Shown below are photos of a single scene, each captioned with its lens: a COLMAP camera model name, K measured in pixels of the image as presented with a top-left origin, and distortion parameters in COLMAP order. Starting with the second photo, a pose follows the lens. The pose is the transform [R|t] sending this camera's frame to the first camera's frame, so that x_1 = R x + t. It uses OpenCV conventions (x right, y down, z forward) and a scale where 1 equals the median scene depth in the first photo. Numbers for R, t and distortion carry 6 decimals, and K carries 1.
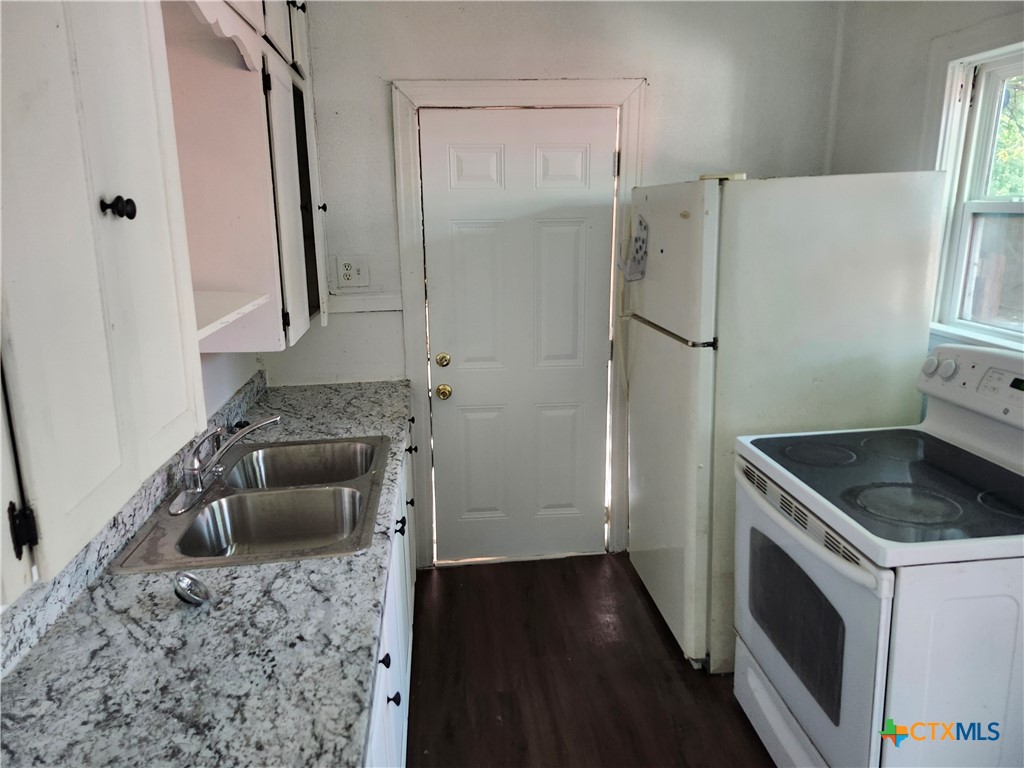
lens RADIAL K [[714.7, 0, 509.3], [0, 714.7, 384.4], [0, 0, 1]] dist [0.028720, -0.021716]
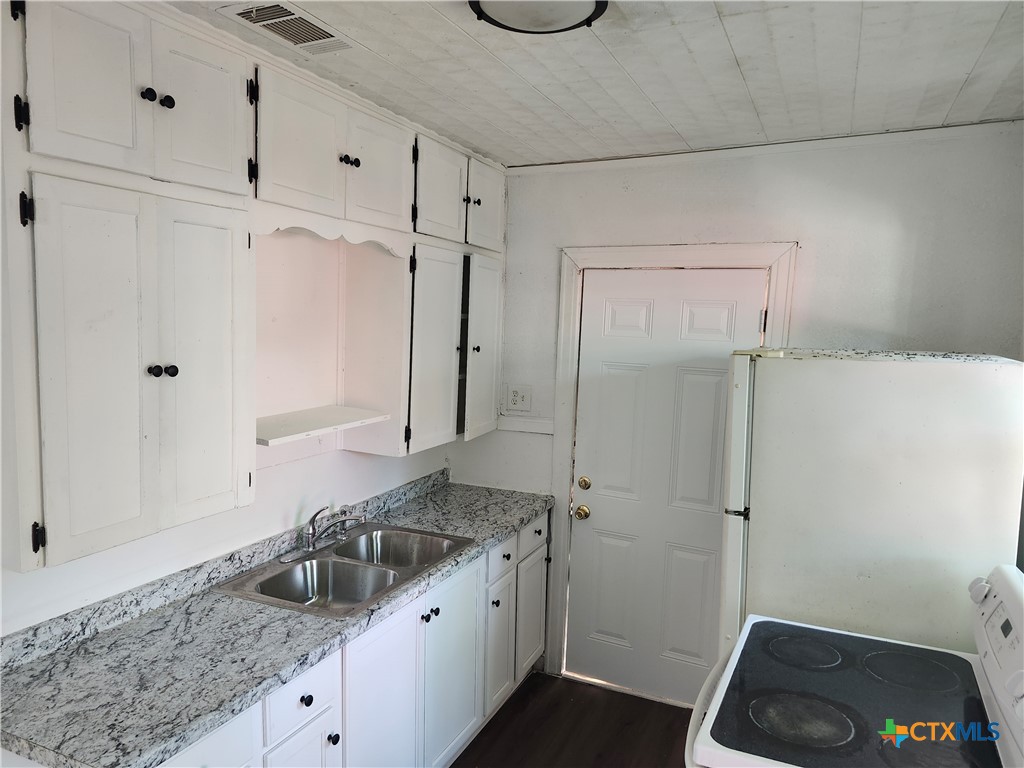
lens RADIAL K [[714.7, 0, 496.4], [0, 714.7, 364.0], [0, 0, 1]] dist [0.028720, -0.021716]
pose [[0.856802, 0.080186, -0.509373, 0.483275], [-0.163909, 0.978952, -0.121599, -0.082778], [0.488901, 0.187677, 0.851912, -0.067172]]
